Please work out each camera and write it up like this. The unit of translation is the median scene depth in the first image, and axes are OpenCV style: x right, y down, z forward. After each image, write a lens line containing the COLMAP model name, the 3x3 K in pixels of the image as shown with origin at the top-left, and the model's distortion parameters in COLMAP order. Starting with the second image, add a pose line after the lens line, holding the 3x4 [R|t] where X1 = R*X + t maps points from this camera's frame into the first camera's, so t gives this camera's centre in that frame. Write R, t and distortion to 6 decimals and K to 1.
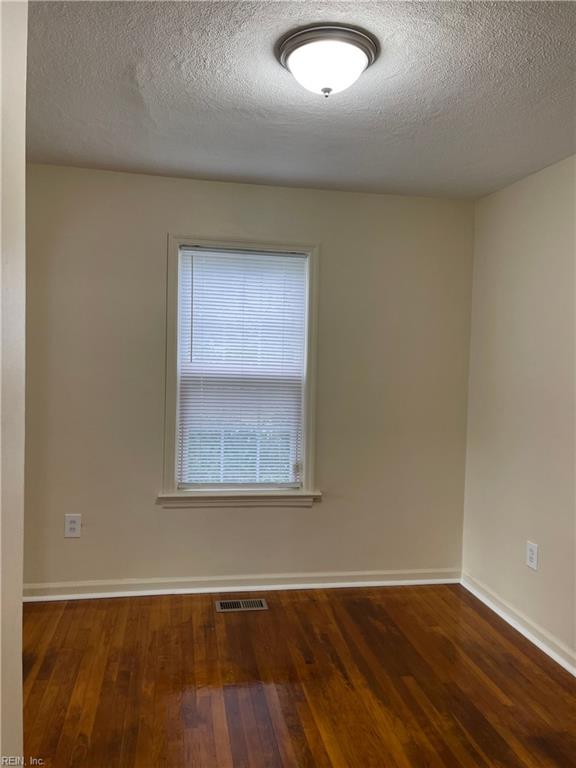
lens RADIAL K [[582.6, 0, 281.5], [0, 582.6, 380.3], [0, 0, 1]] dist [0.063863, -0.086981]
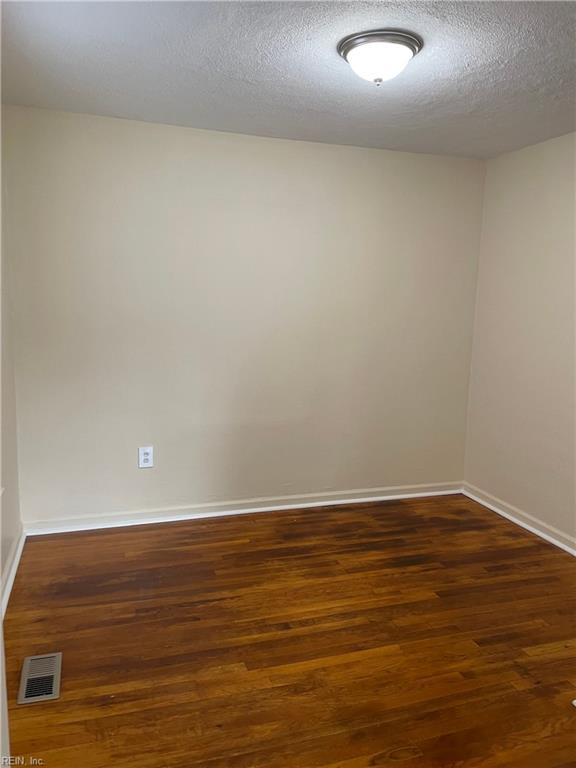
lens RADIAL K [[582.6, 0, 280.1], [0, 582.6, 382.8], [0, 0, 1]] dist [0.063863, -0.086981]
pose [[-0.141239, -0.166434, 0.975885, -0.831586], [0.019065, 0.985127, 0.170769, -0.057433], [-0.989792, 0.042725, -0.135965, 0.971124]]
